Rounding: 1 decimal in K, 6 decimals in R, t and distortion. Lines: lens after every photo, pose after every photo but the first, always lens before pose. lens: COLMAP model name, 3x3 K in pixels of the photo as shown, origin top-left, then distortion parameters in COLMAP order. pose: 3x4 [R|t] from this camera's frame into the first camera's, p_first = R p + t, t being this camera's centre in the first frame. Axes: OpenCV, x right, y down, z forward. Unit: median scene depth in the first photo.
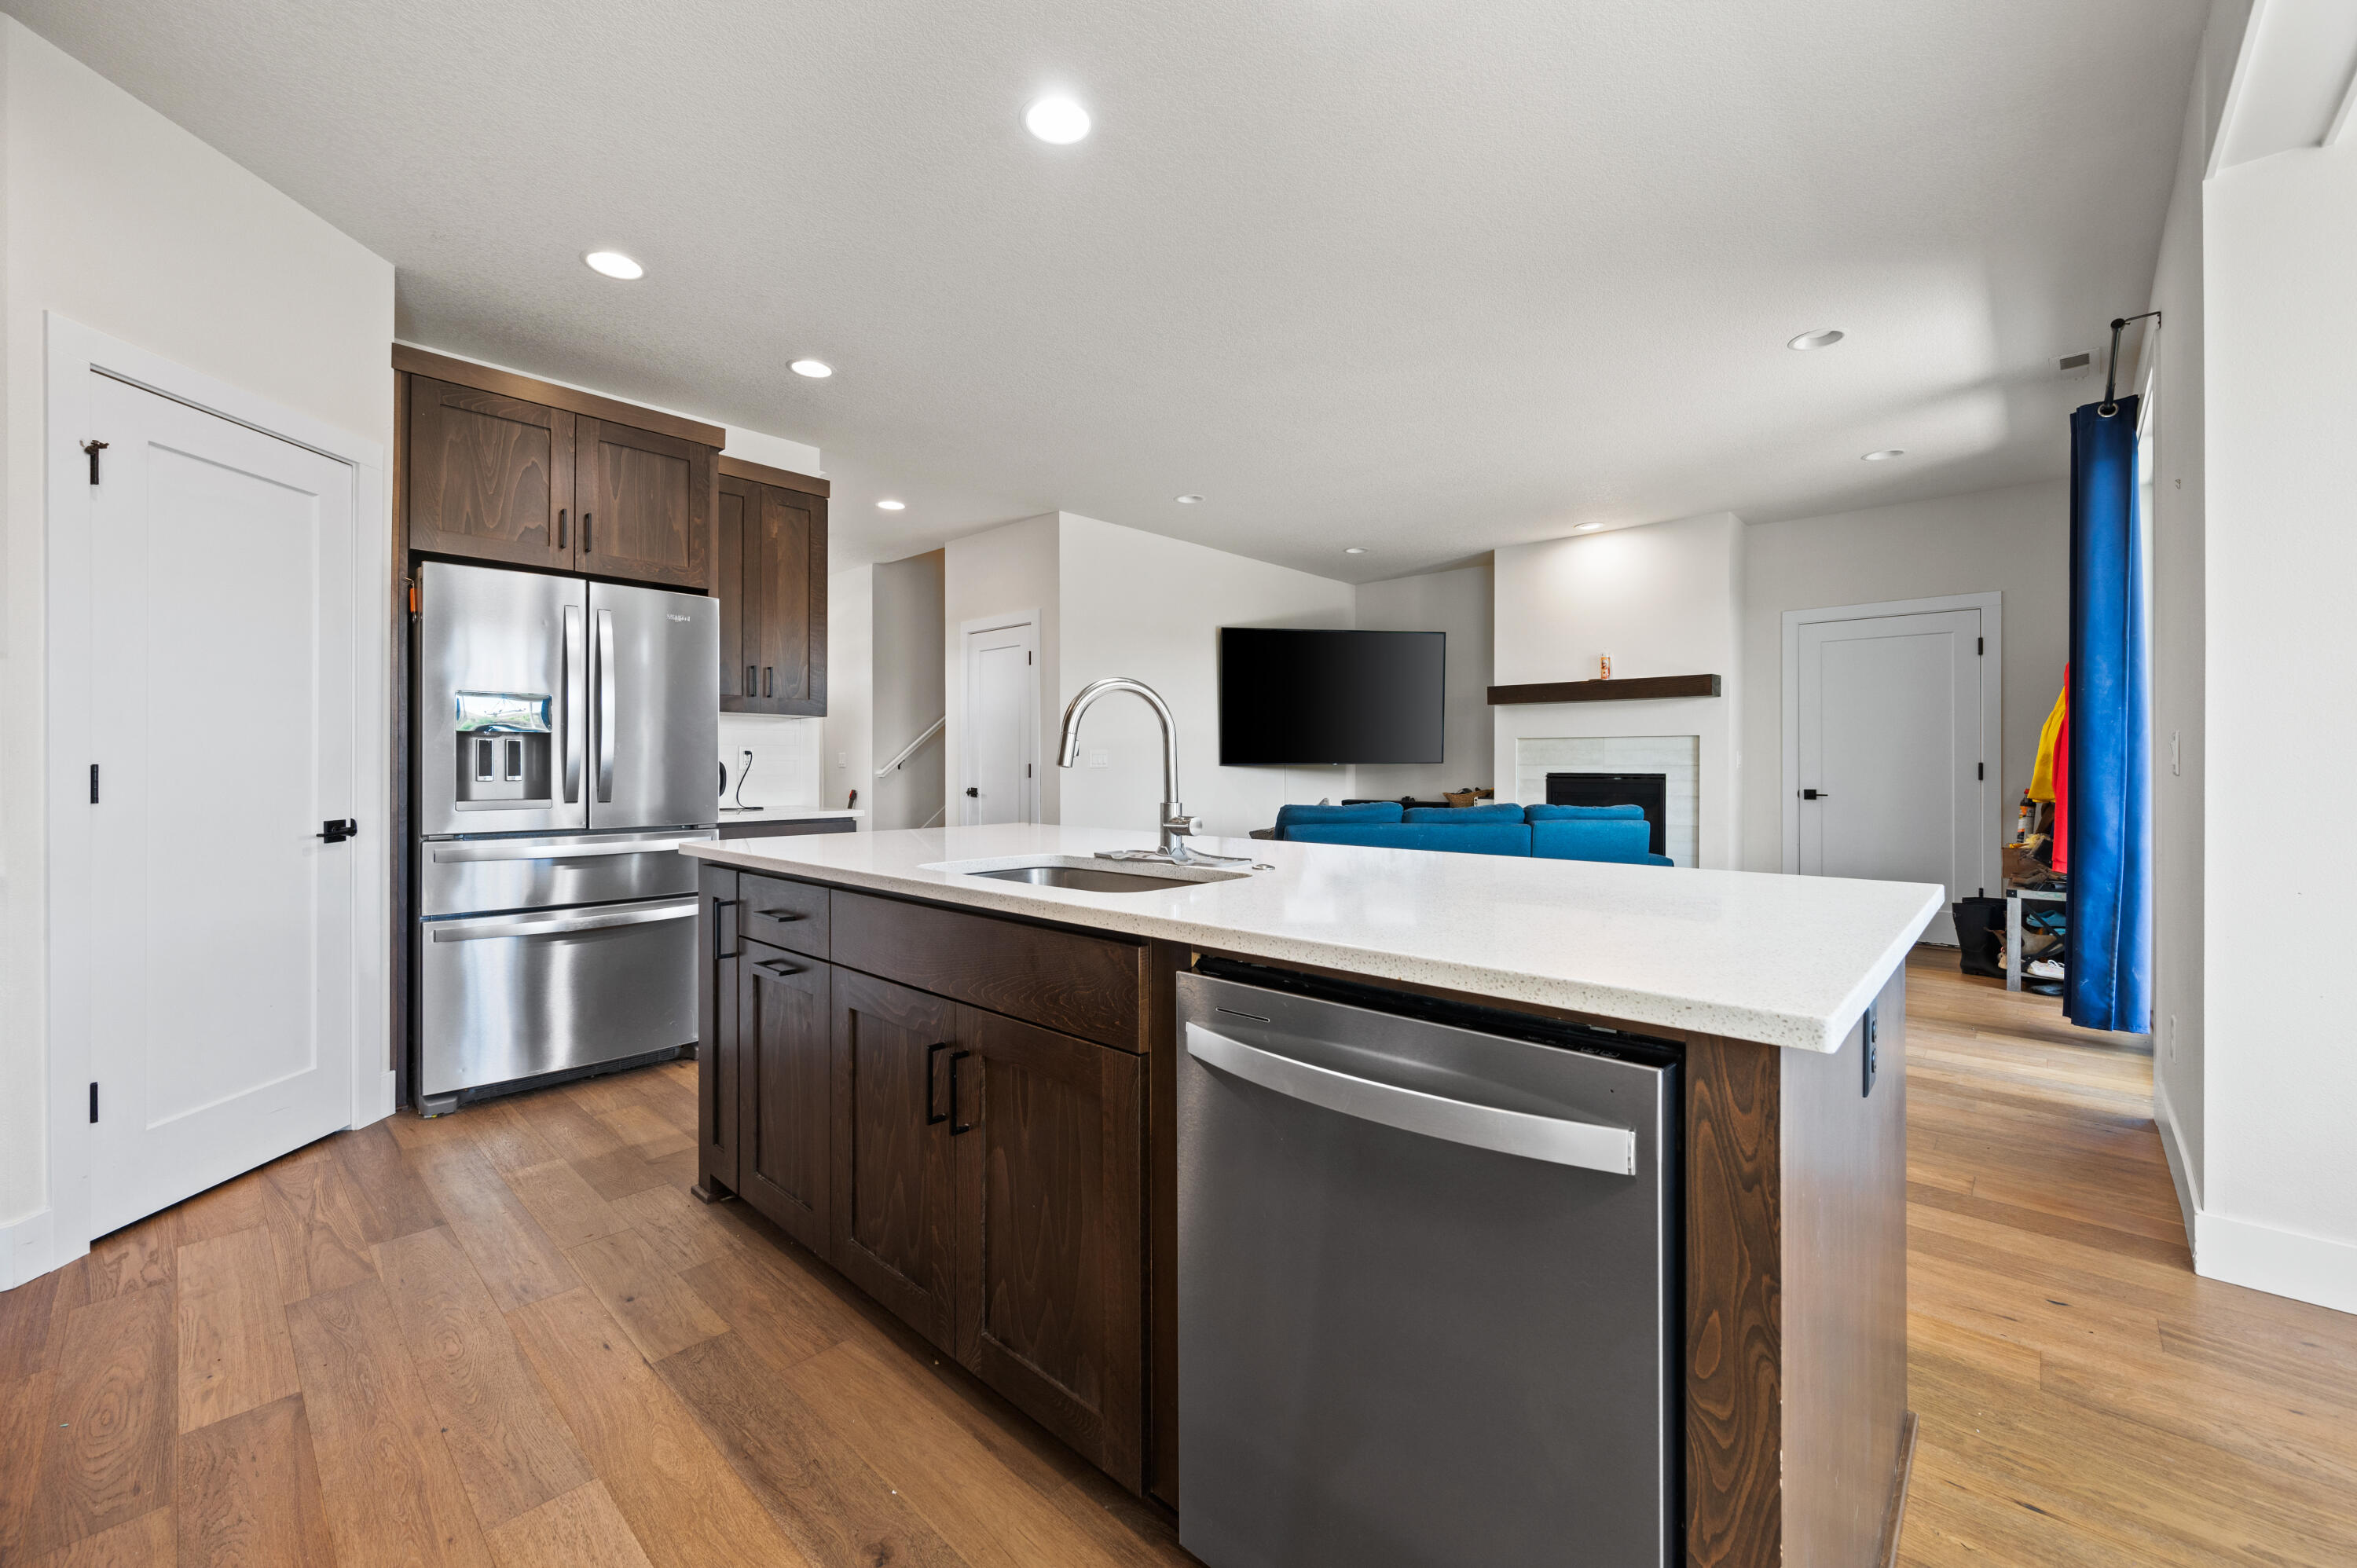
lens RADIAL K [[932.8, 0, 1176.9], [0, 932.8, 761.0], [0, 0, 1]] dist [-0.002248, -0.000486]
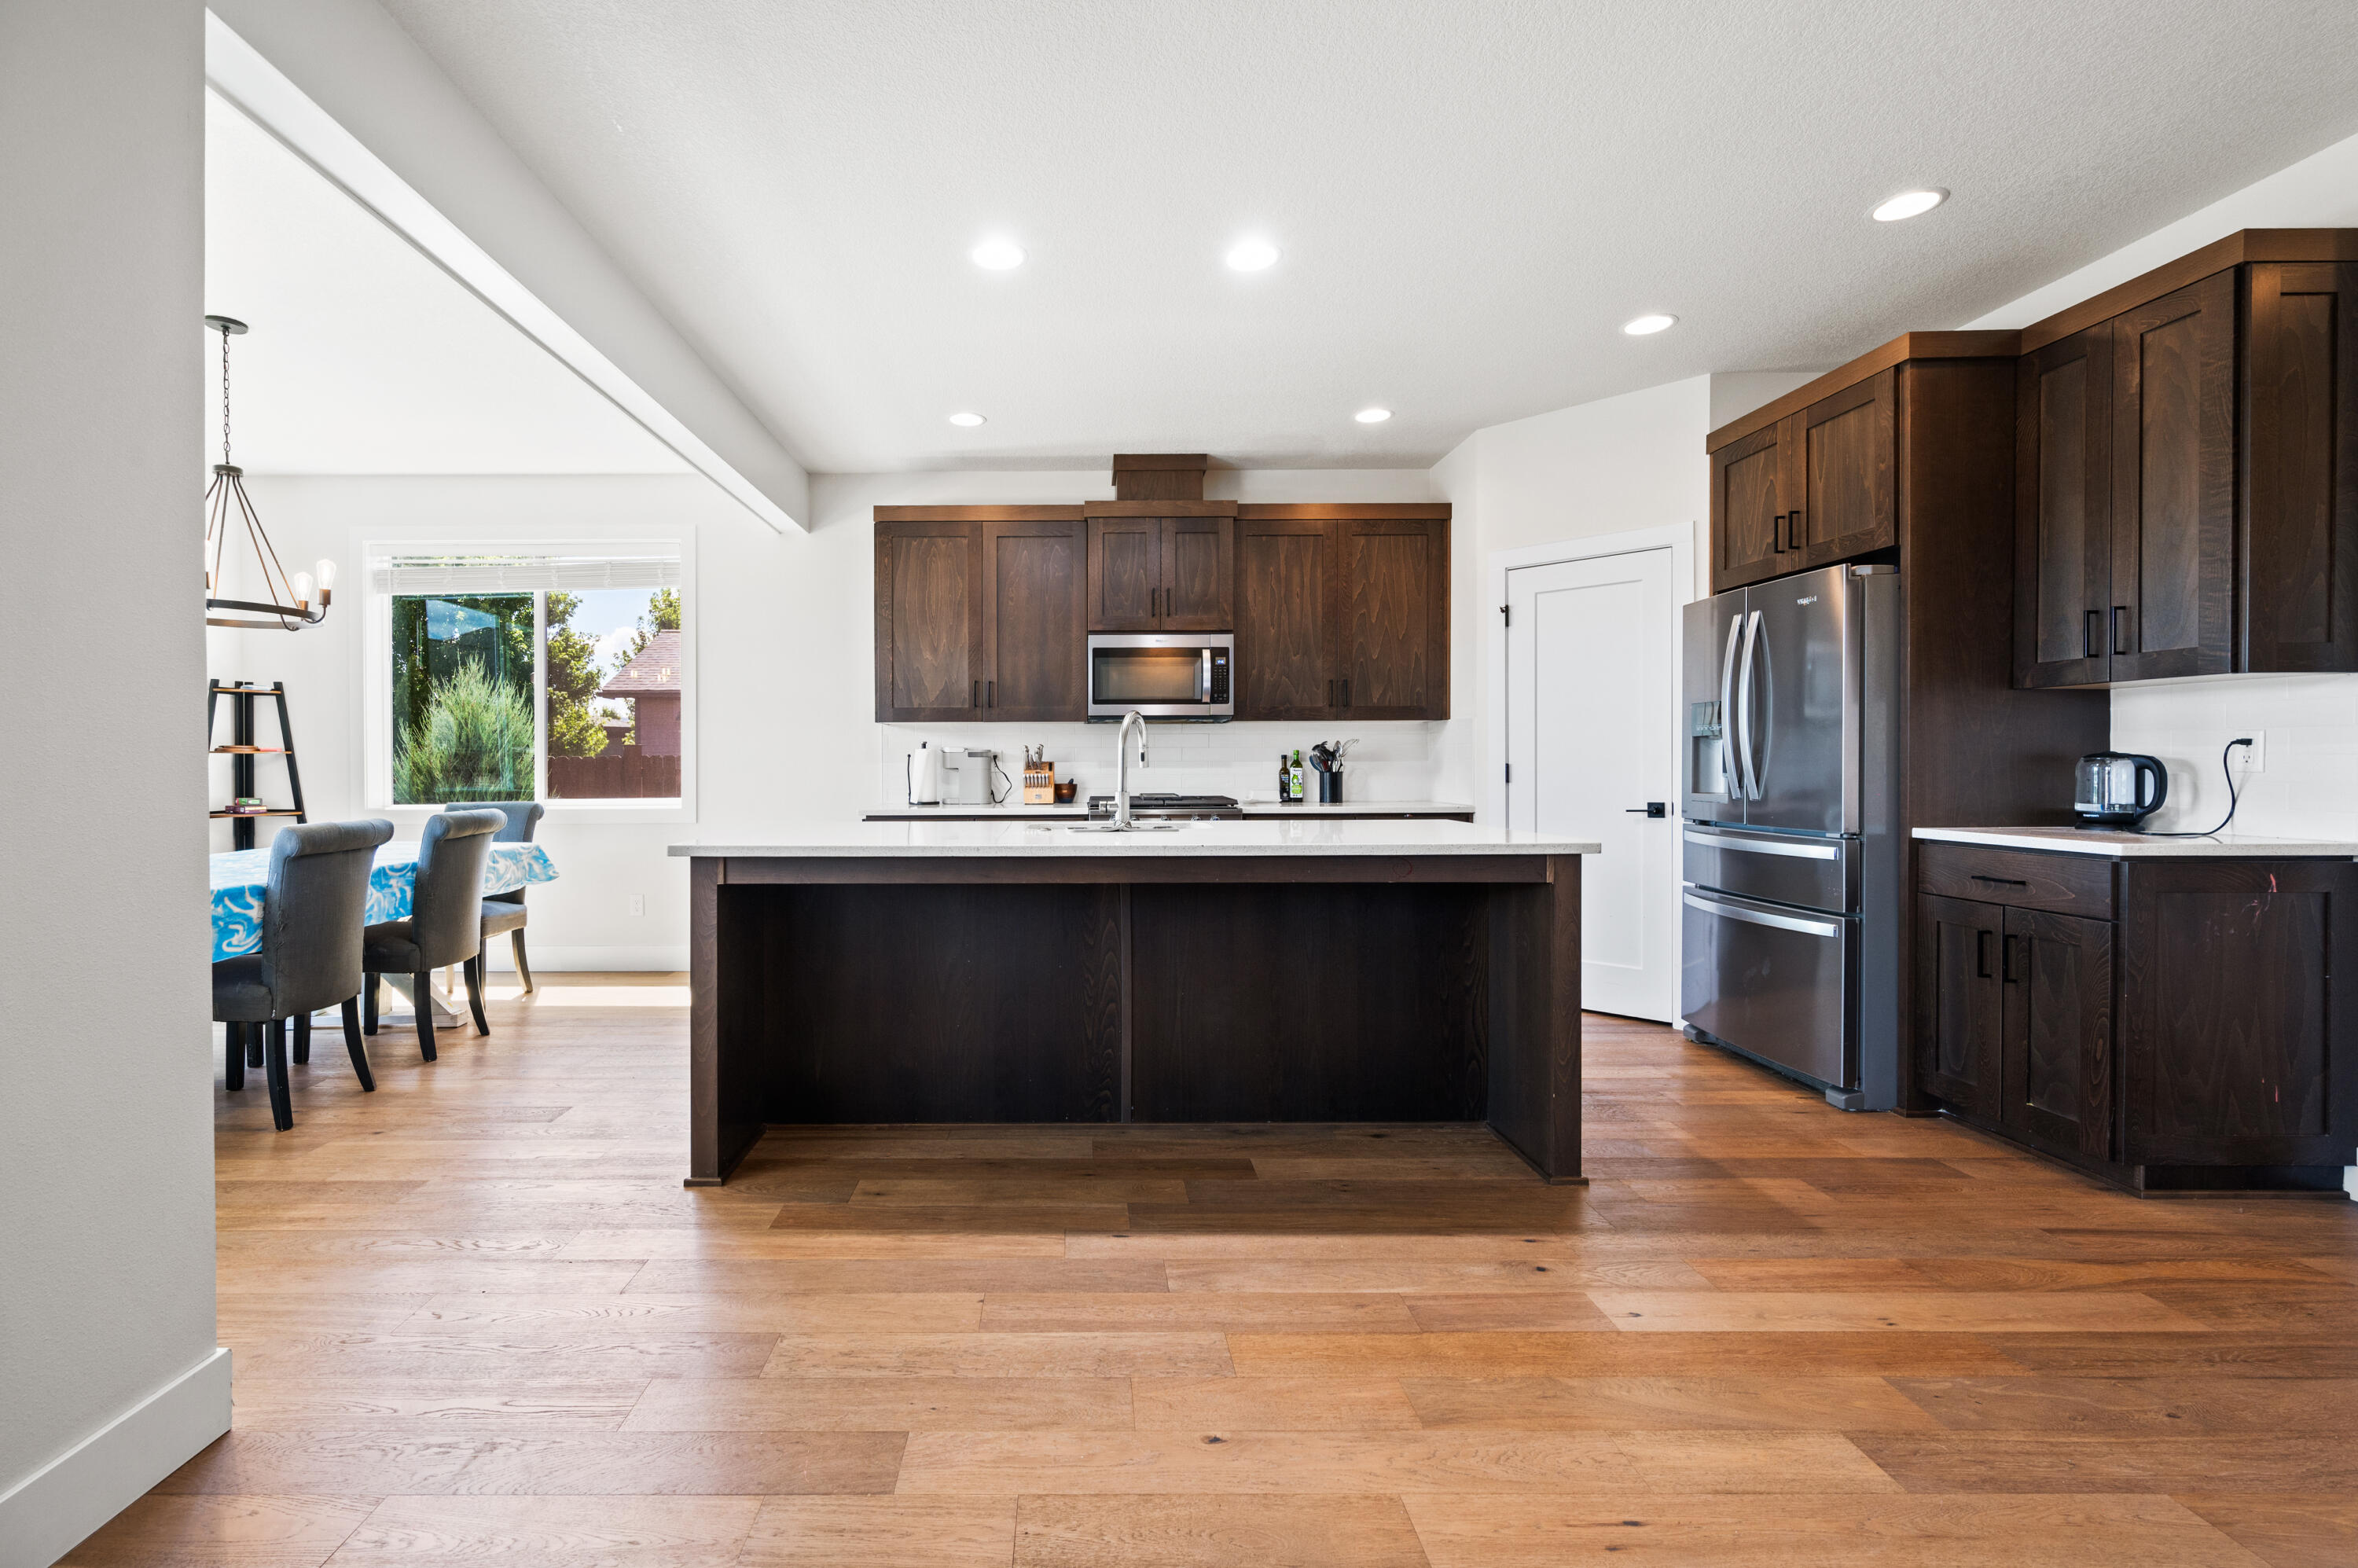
lens RADIAL K [[1031.4, 0, 1063.6], [0, 1031.4, 776.5], [0, 0, 1]] dist [-0.007122, 0.001406]
pose [[-0.746109, 0.011682, -0.665721, 0.505968], [0.007372, 0.999930, 0.009286, 0.001623], [0.665783, 0.002021, -0.746143, 0.948481]]
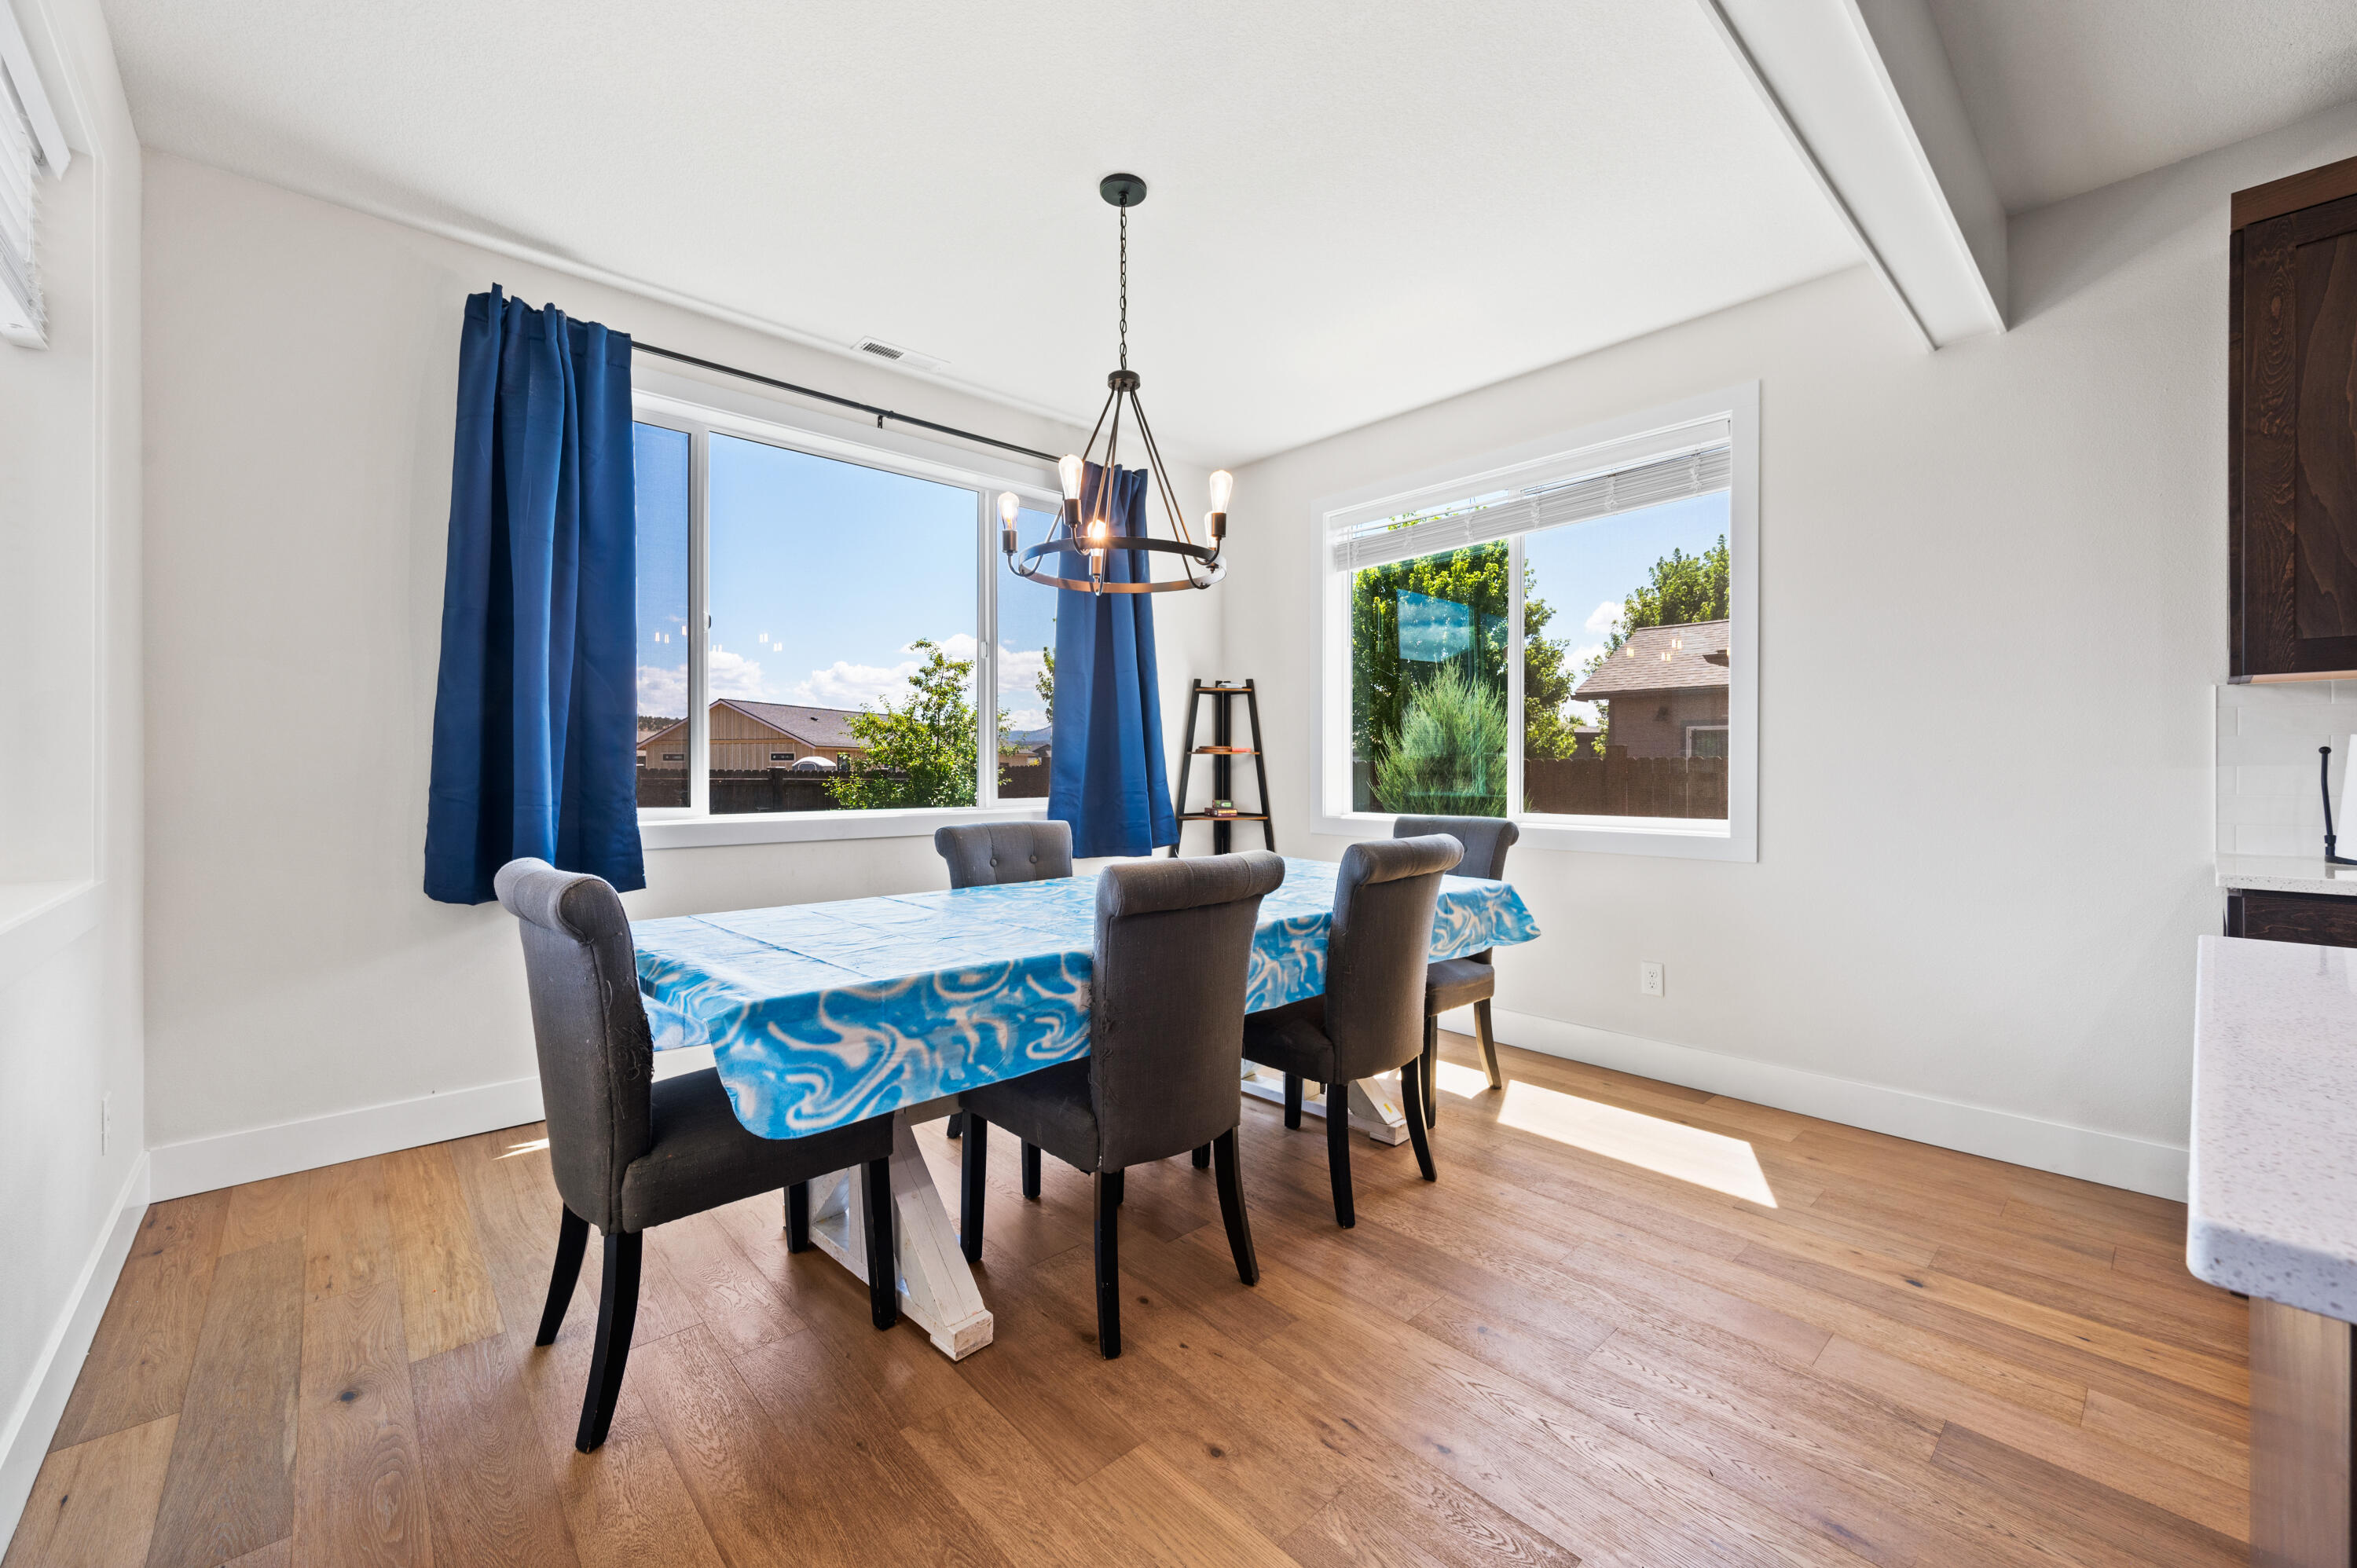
lens RADIAL K [[932.8, 0, 1154.0], [0, 932.8, 773.7], [0, 0, 1]] dist [-0.002248, -0.000486]
pose [[-0.994058, -0.001846, 0.108837, 0.377898], [-0.001912, 0.999998, -0.000505, 0.001213], [-0.108835, -0.000711, -0.994060, 0.459245]]
